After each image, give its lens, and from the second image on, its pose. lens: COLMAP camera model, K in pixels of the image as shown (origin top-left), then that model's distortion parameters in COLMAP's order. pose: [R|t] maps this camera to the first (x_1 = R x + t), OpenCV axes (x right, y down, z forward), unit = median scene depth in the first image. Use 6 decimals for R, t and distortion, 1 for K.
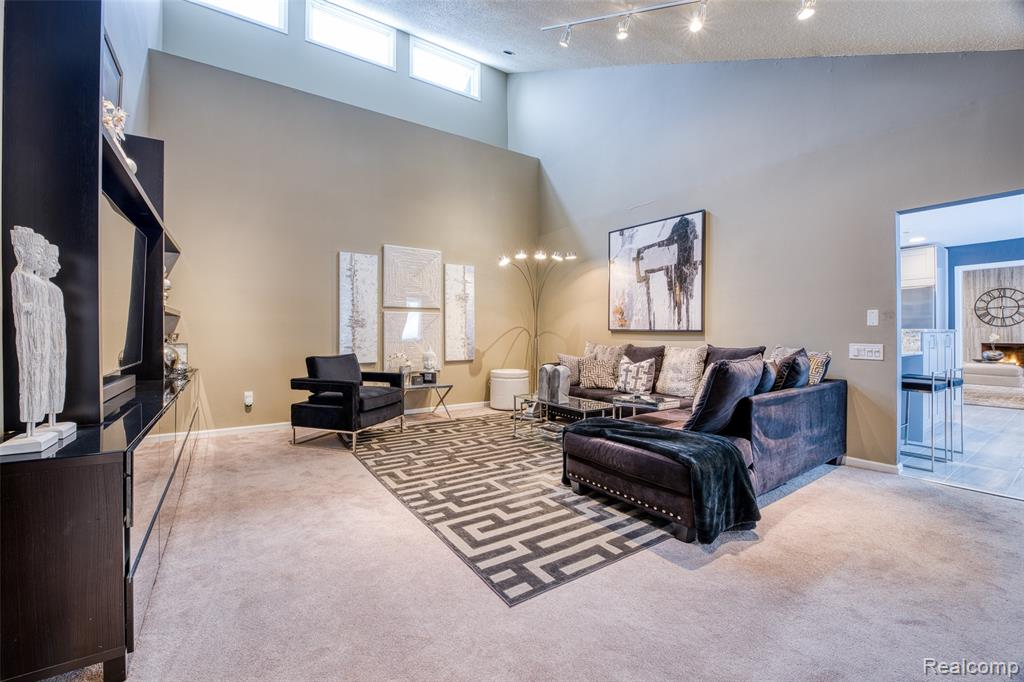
lens RADIAL K [[421.2, 0, 518.6], [0, 421.2, 327.8], [0, 0, 1]] dist [-0.001776, 0.000003]
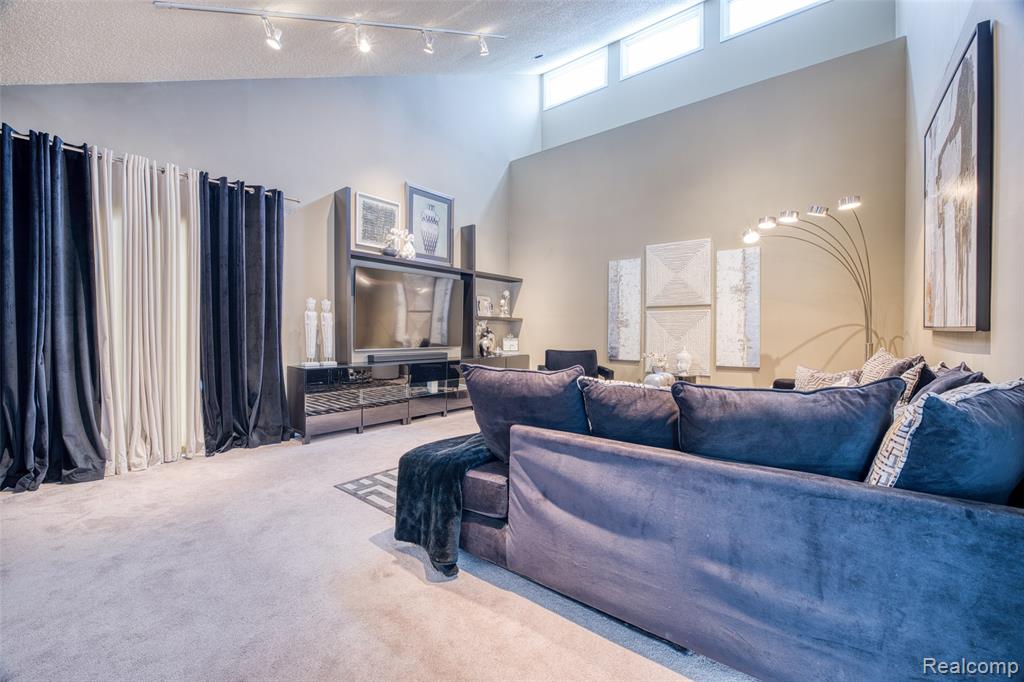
lens RADIAL K [[432.9, 0, 512.0], [0, 432.9, 341.0], [0, 0, 1]] dist [0.000721, 0.000174]
pose [[0.261136, 0.018595, -0.965123, 0.671586], [0.002225, 0.999800, 0.019865, 0.012463], [0.965299, -0.007335, 0.261043, 0.448209]]
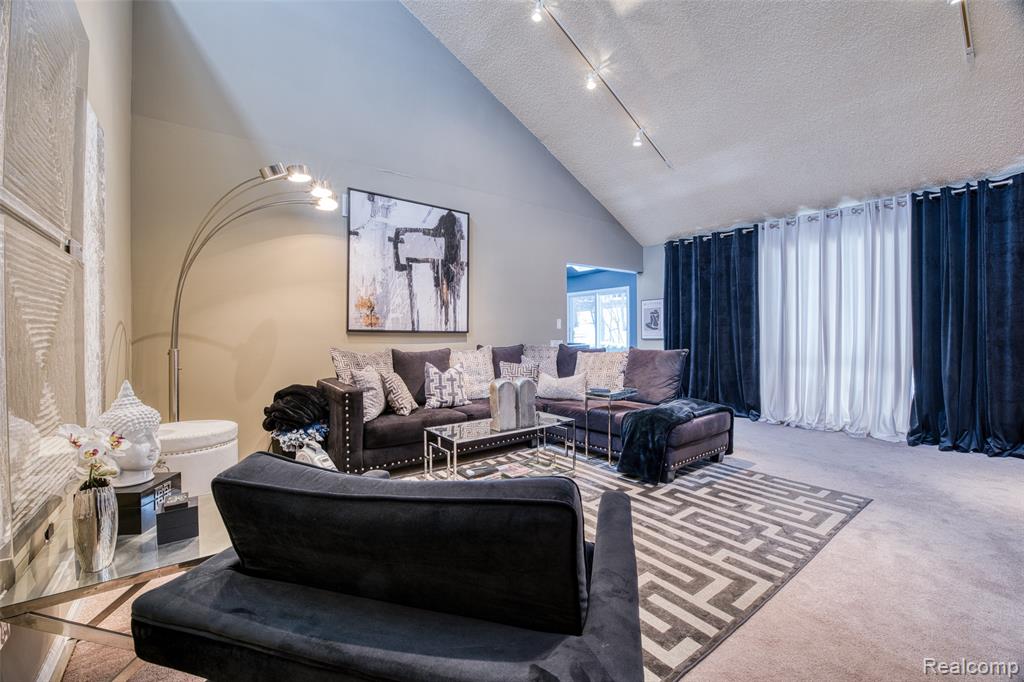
lens RADIAL K [[416.7, 0, 523.4], [0, 416.7, 336.4], [0, 0, 1]] dist [-0.021594, 0.000630]
pose [[-0.046793, -0.010214, 0.998852, -0.551282], [-0.005686, 0.999934, 0.009958, 0.007152], [-0.998888, -0.005213, -0.046848, 0.872676]]
